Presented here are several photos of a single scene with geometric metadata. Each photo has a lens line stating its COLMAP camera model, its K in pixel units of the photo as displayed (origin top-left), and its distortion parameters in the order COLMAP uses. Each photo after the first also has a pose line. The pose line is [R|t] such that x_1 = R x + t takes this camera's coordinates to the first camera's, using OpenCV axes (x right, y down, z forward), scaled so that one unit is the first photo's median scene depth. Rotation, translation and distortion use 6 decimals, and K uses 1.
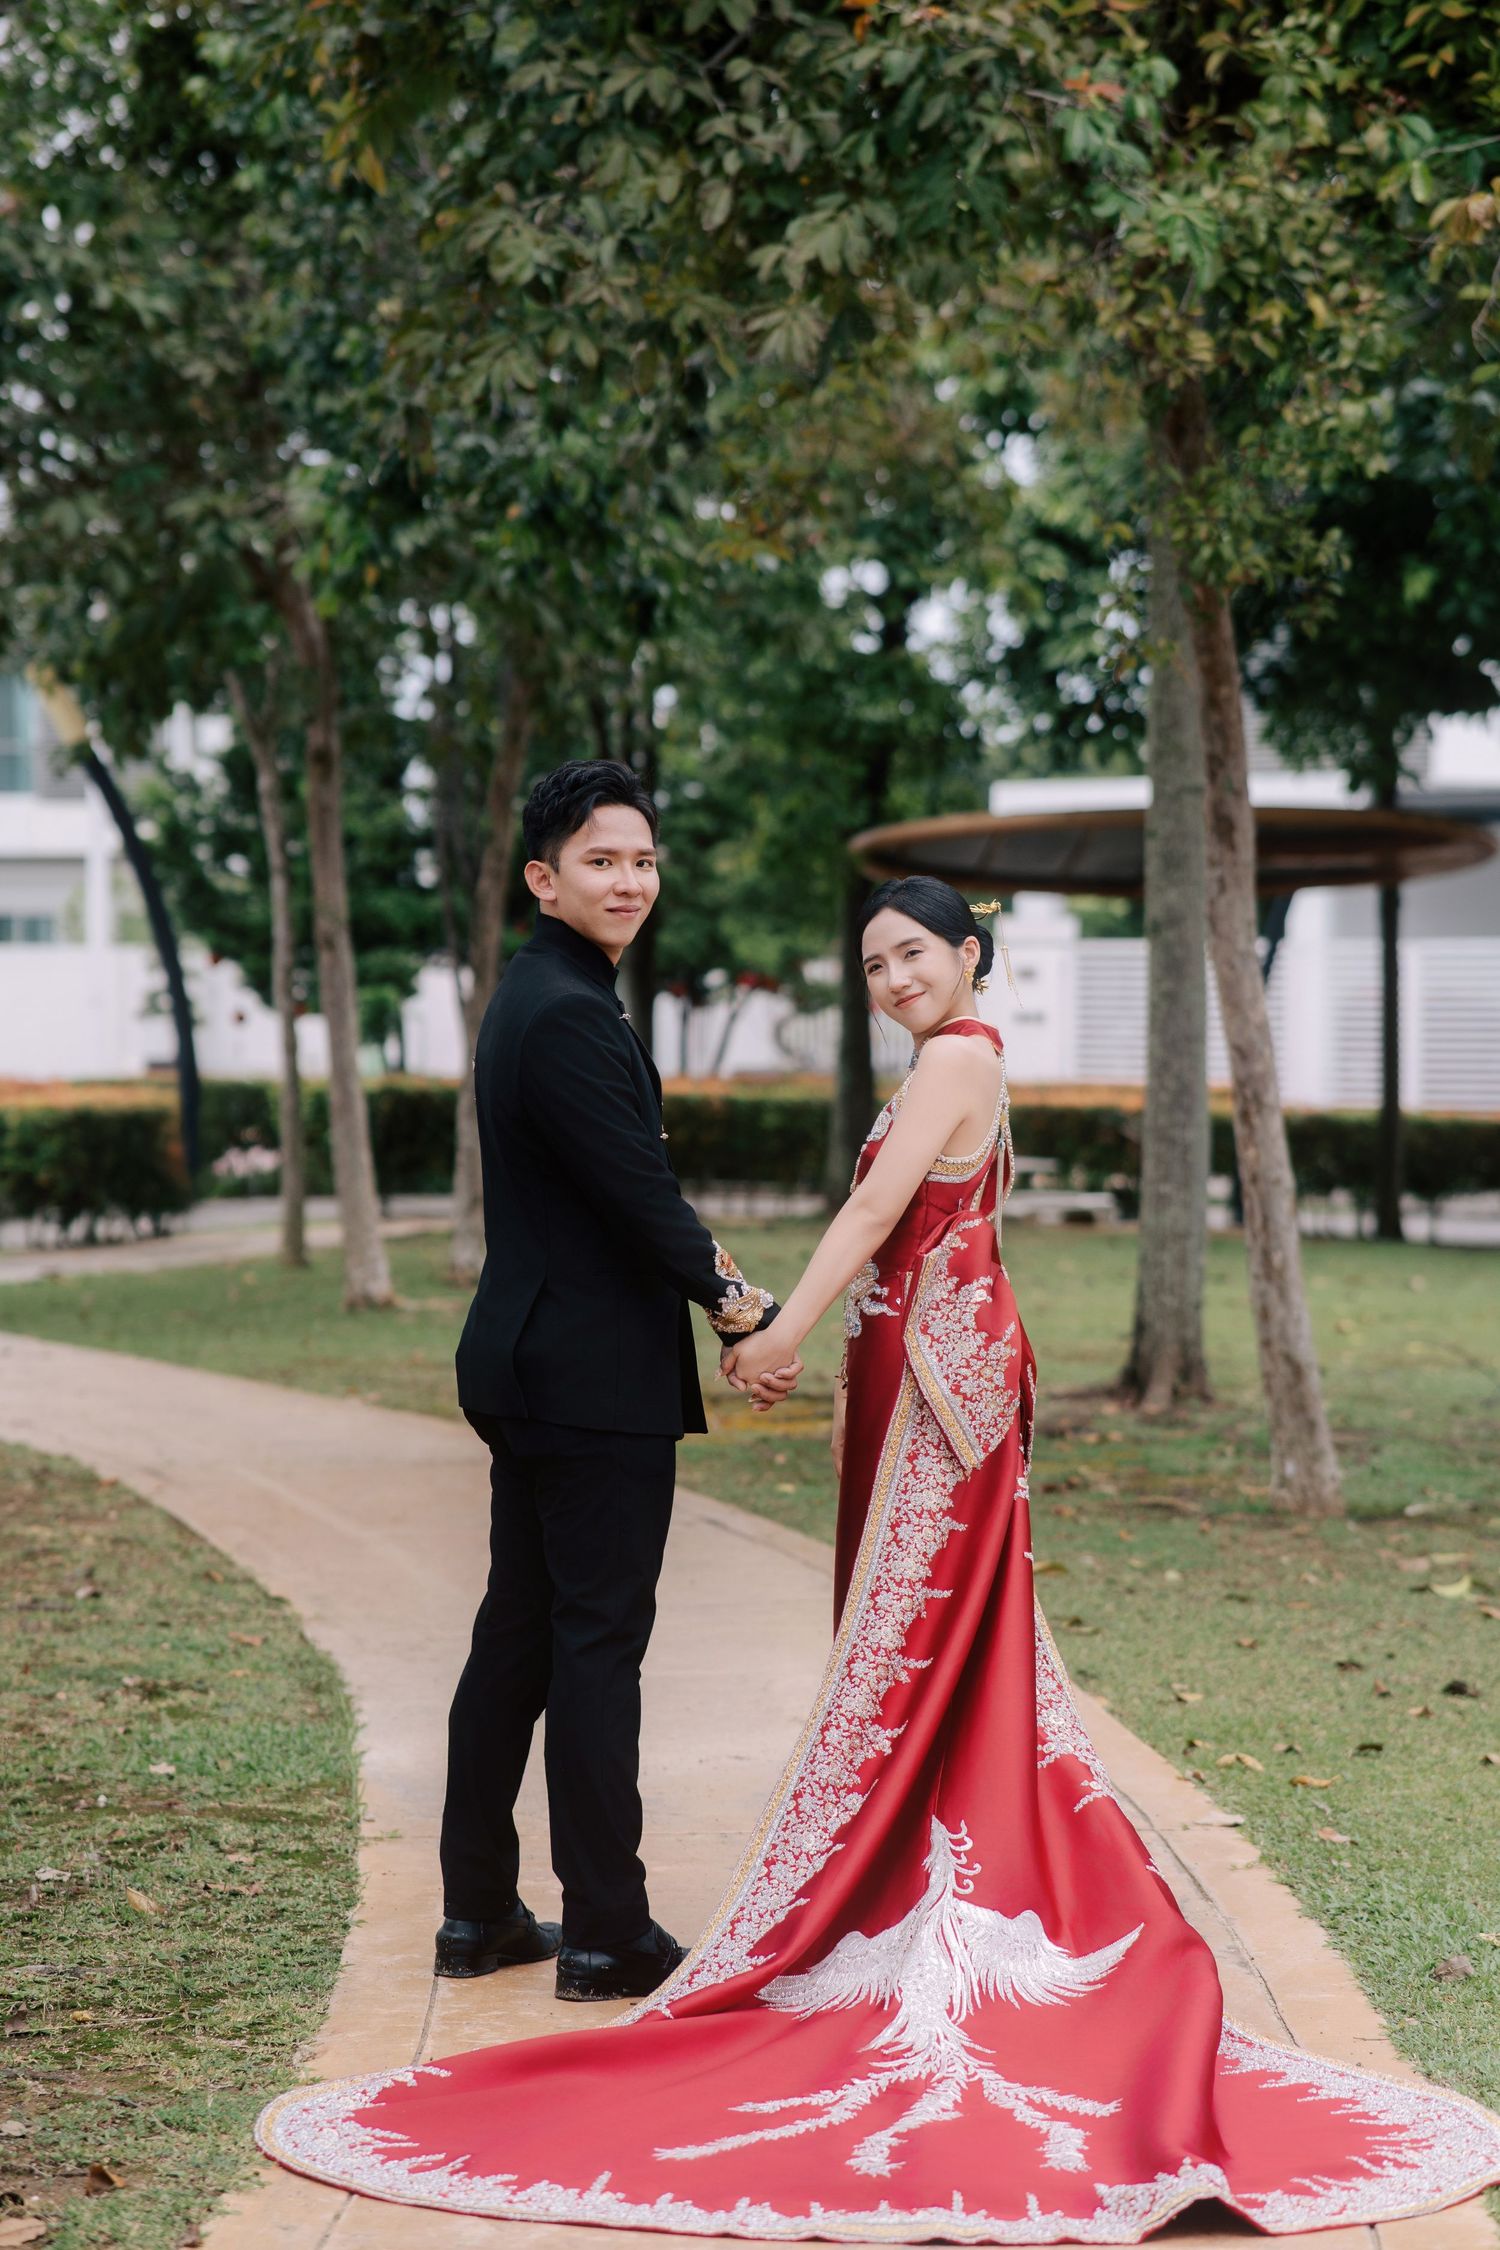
lens RADIAL K [[5461.5, 0, 750.0], [0, 5461.5, 1125.0], [0, 0, 1]] dist [0.381713, -0.704593]
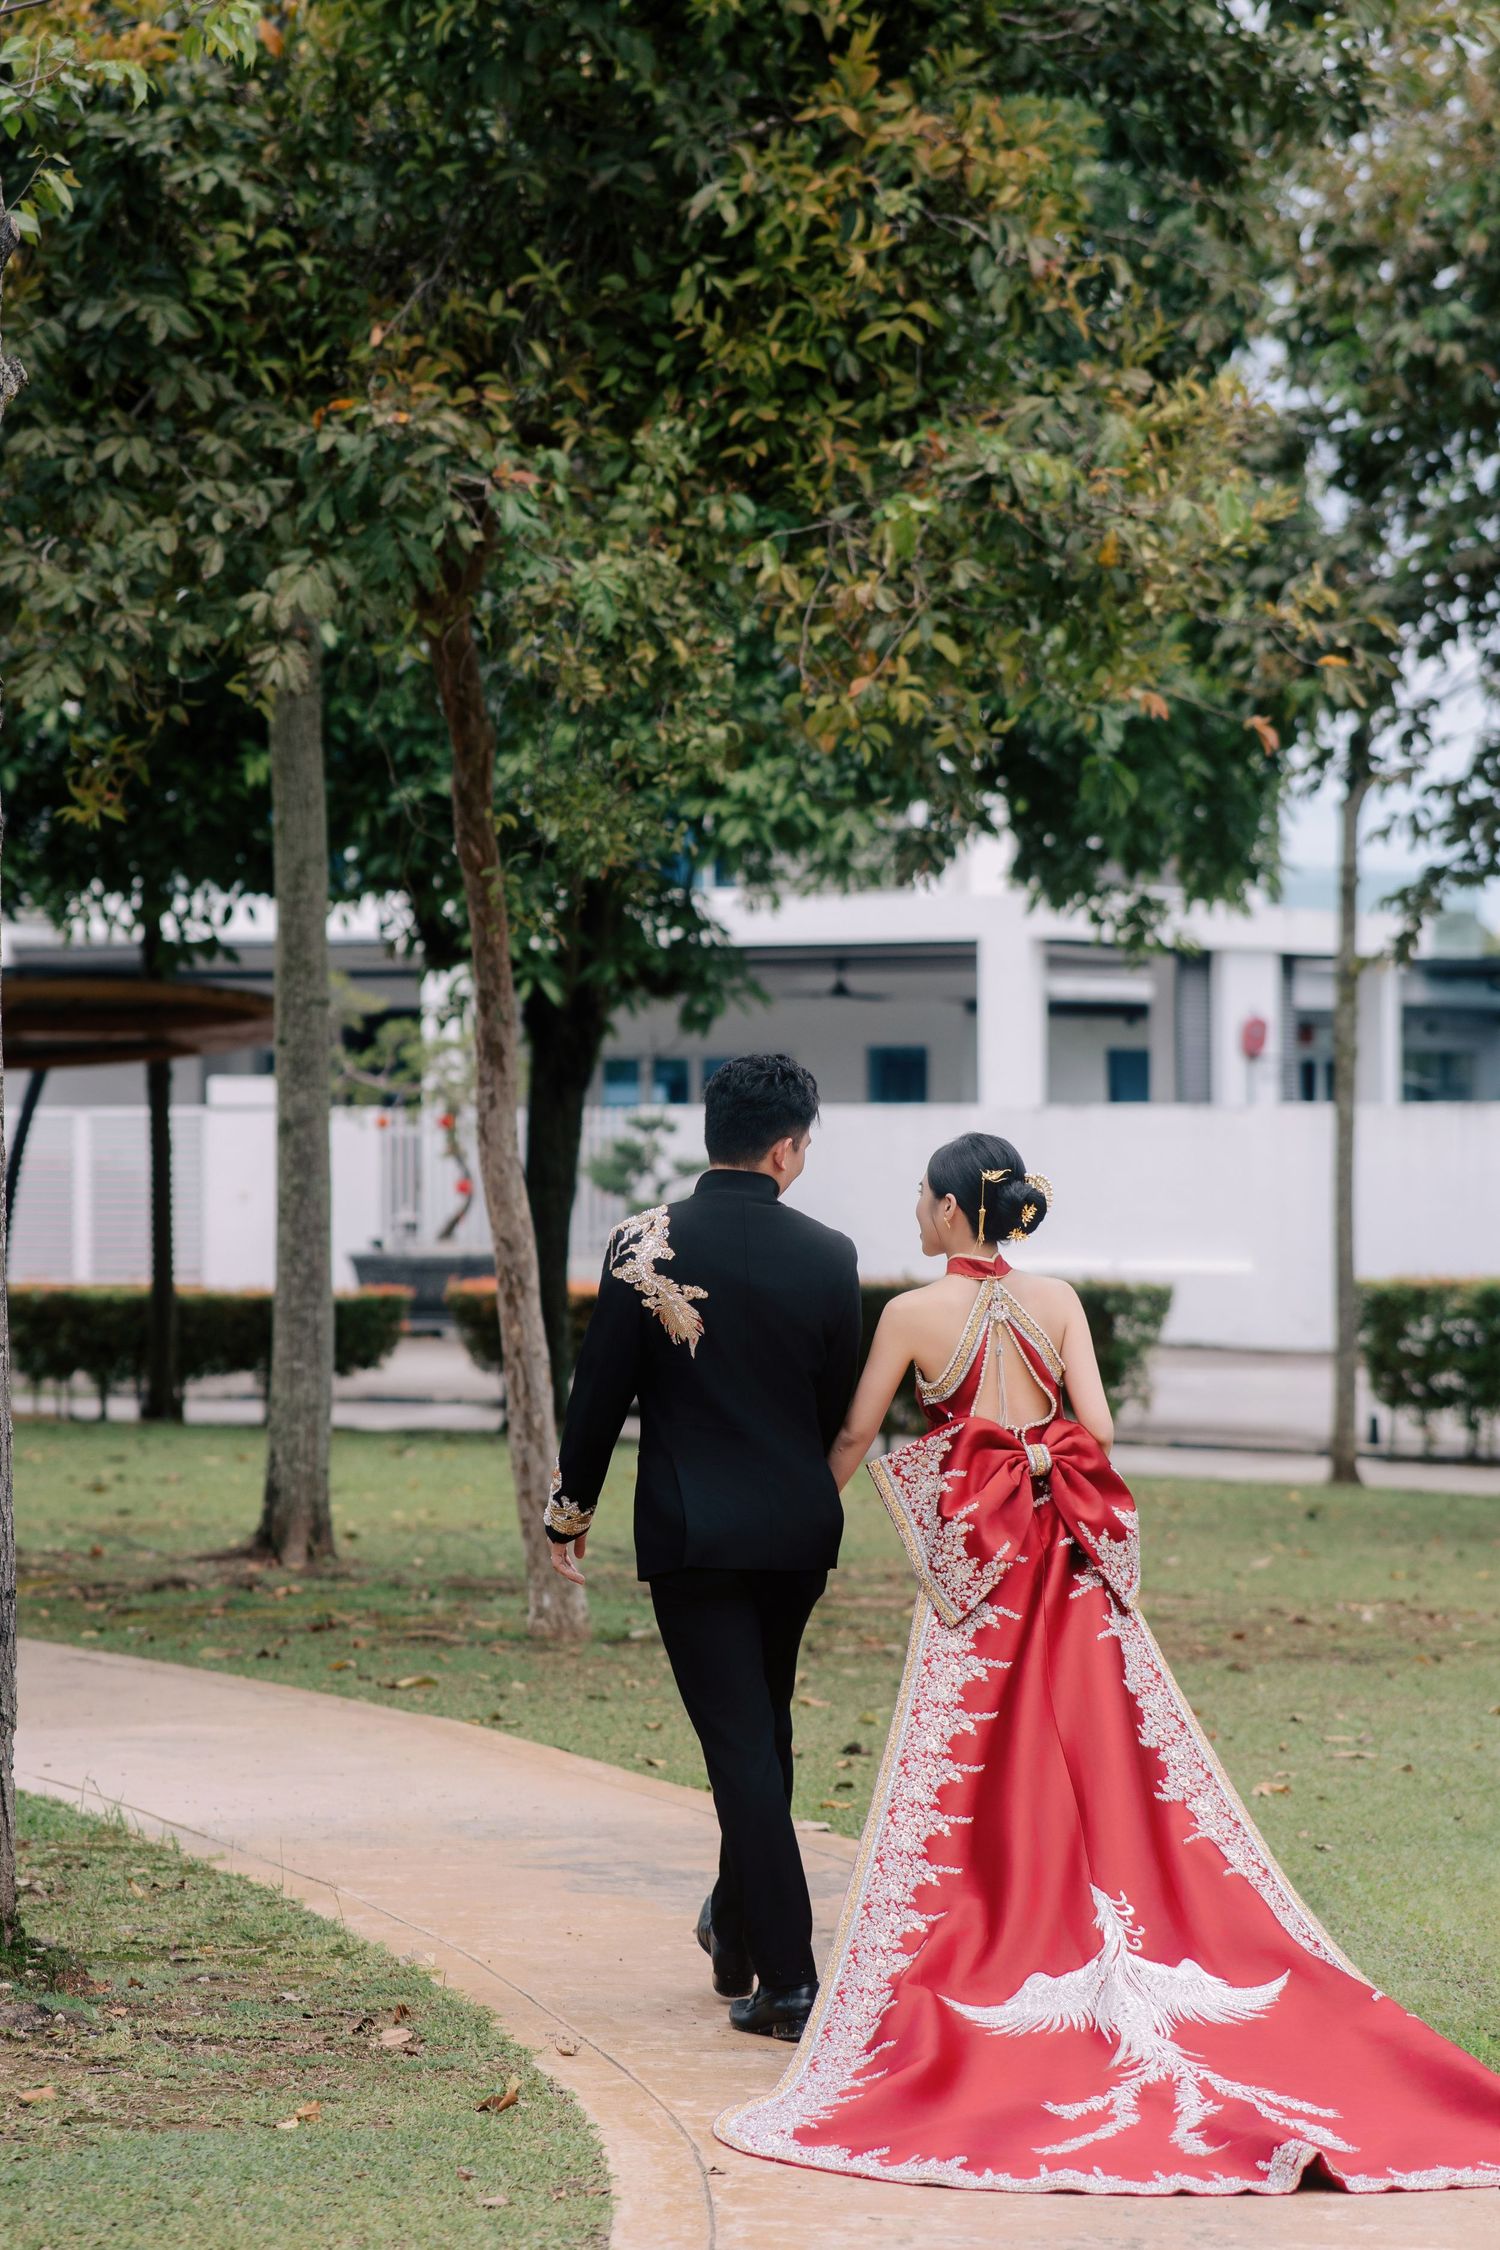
lens RADIAL K [[6208.8, 0, 750.0], [0, 6208.8, 1125.0], [0, 0, 1]] dist [-0.021630, 12.360935]
pose [[0.967340, -0.004399, 0.253444, -0.234309], [0.011628, 0.999567, -0.027031, -0.002719], [-0.253216, 0.029095, 0.966972, -0.350232]]
